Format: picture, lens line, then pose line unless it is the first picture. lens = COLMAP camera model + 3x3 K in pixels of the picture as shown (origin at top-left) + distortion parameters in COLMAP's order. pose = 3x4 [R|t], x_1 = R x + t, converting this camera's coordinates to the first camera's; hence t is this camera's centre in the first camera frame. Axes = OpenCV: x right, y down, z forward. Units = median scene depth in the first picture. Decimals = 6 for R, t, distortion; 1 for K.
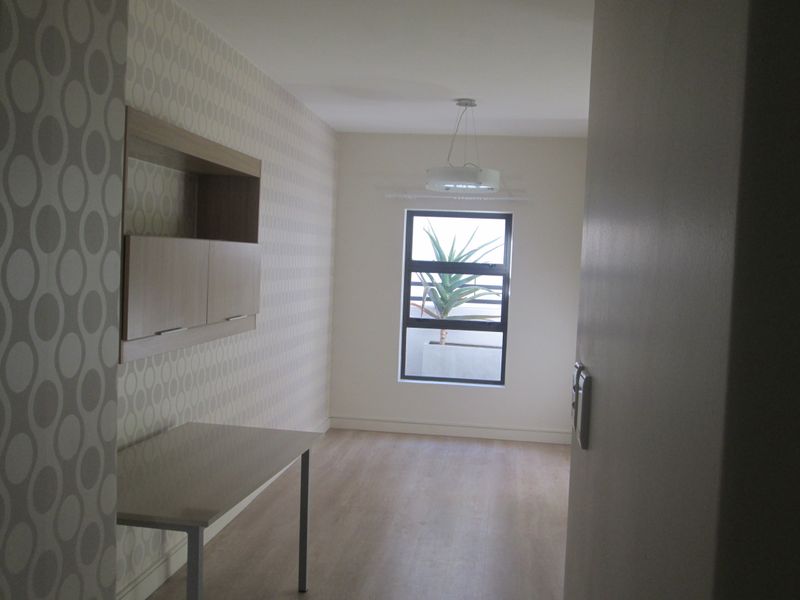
lens RADIAL K [[801.0, 0, 396.5], [0, 801.0, 299.8], [0, 0, 1]] dist [-0.039437, 0.000000]
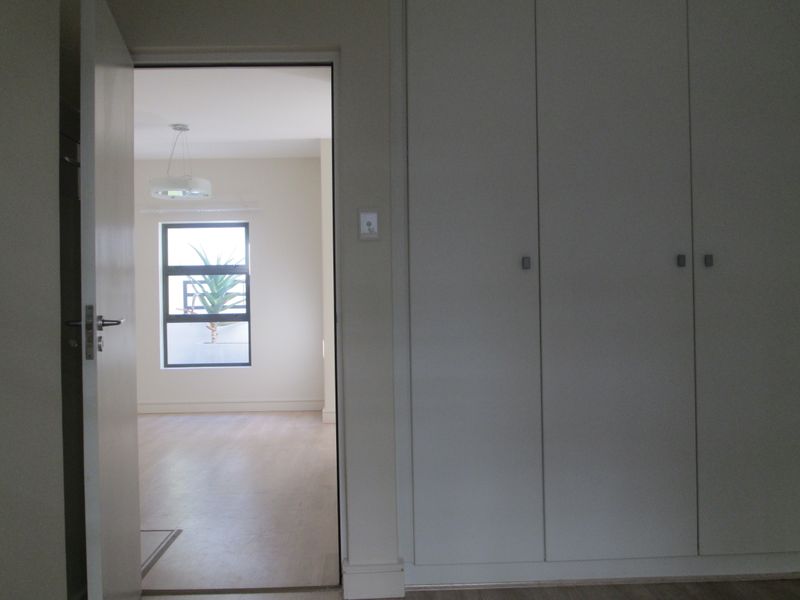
lens RADIAL K [[801.0, 0, 375.7], [0, 801.0, 300.0], [0, 0, 1]] dist [-0.039437, 0.000000]
pose [[0.987882, -0.052757, 0.145967, 0.147536], [0.061532, 0.996518, -0.056263, 0.086619], [-0.142491, 0.064563, 0.987688, -0.203127]]
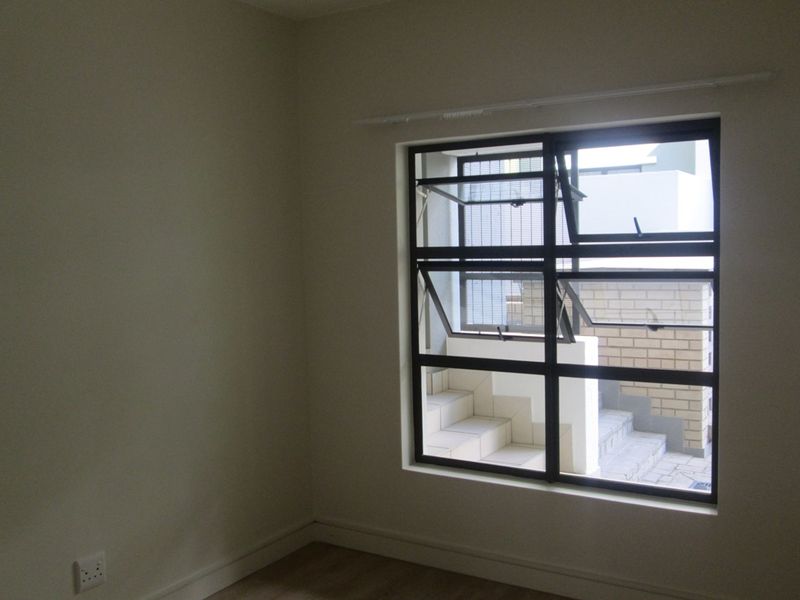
lens RADIAL K [[801.0, 0, 402.6], [0, 801.0, 298.6], [0, 0, 1]] dist [-0.039437, 0.000000]
pose [[0.911061, -0.028793, -0.411265, 0.226114], [0.029141, 0.999561, -0.005425, -0.008720], [0.411240, -0.007042, 0.911500, 0.514131]]
